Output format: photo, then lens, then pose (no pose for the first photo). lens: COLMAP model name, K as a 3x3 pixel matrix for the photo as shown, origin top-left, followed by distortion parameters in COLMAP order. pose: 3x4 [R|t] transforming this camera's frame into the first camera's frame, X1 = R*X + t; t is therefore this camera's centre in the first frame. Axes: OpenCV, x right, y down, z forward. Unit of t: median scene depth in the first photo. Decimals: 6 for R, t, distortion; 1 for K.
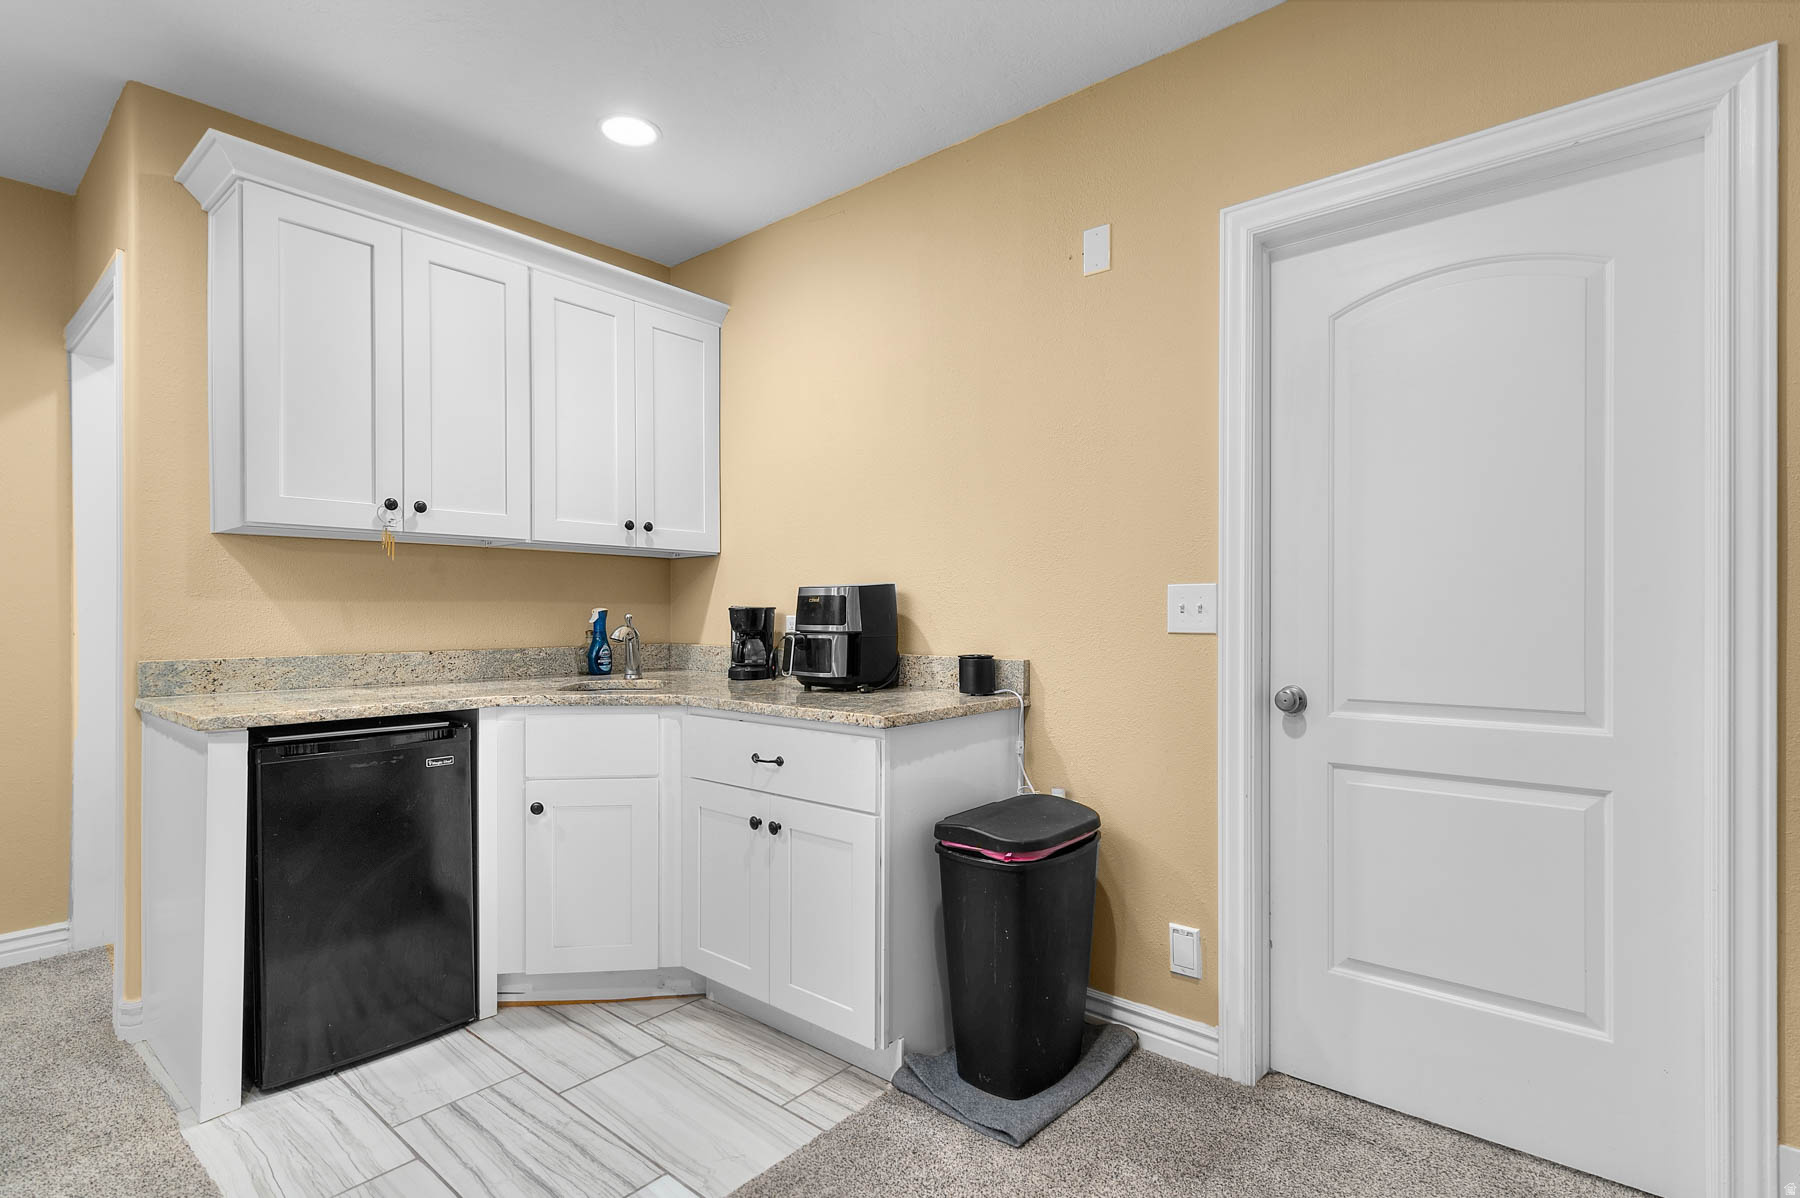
lens RADIAL K [[877.3, 0, 903.5], [0, 877.3, 617.3], [0, 0, 1]] dist [-0.003054, -0.000178]
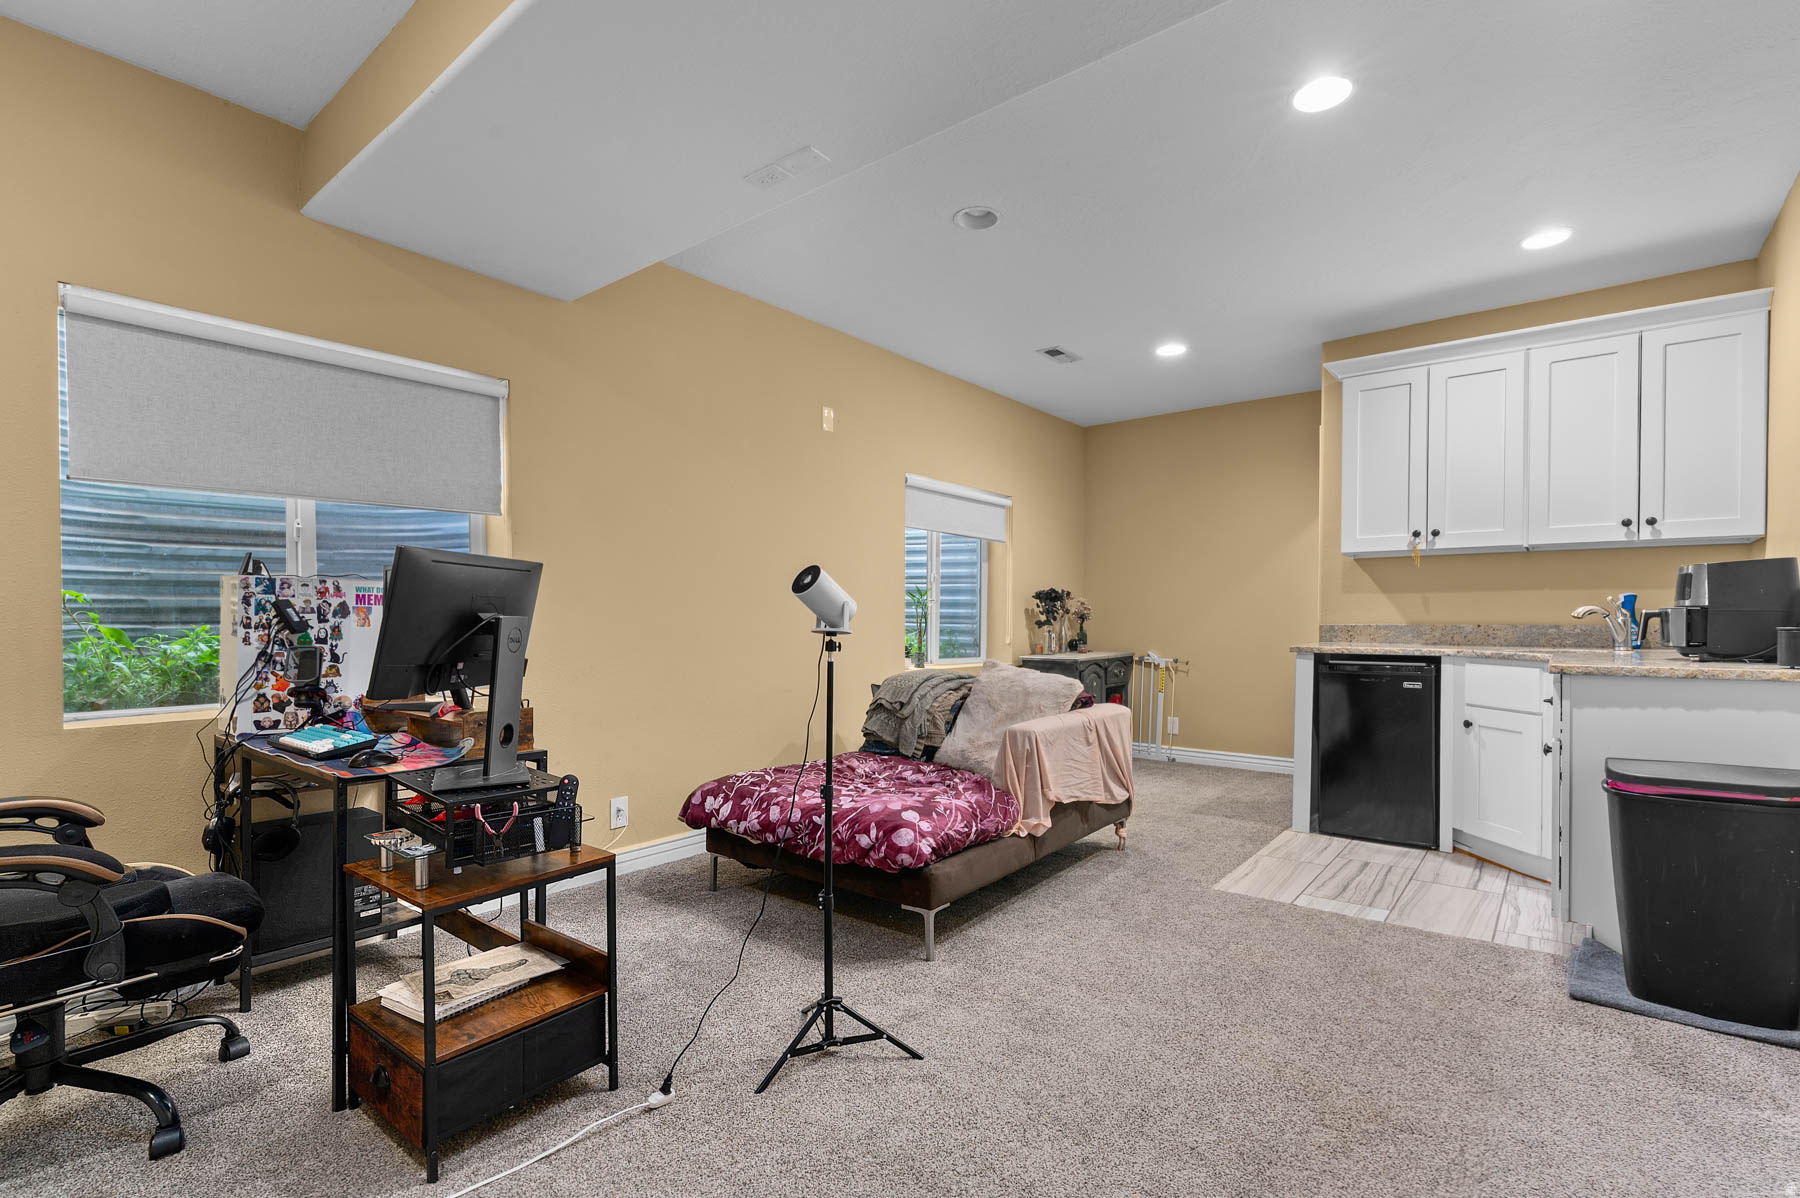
lens RADIAL K [[822.6, 0, 903.3], [0, 822.6, 613.7], [0, 0, 1]] dist [0.000543, 0.000538]
pose [[0.011556, -0.005965, -0.999915, 1.001572], [-0.007586, 0.999953, -0.006053, 0.042004], [0.999904, 0.007656, 0.011510, -0.000838]]
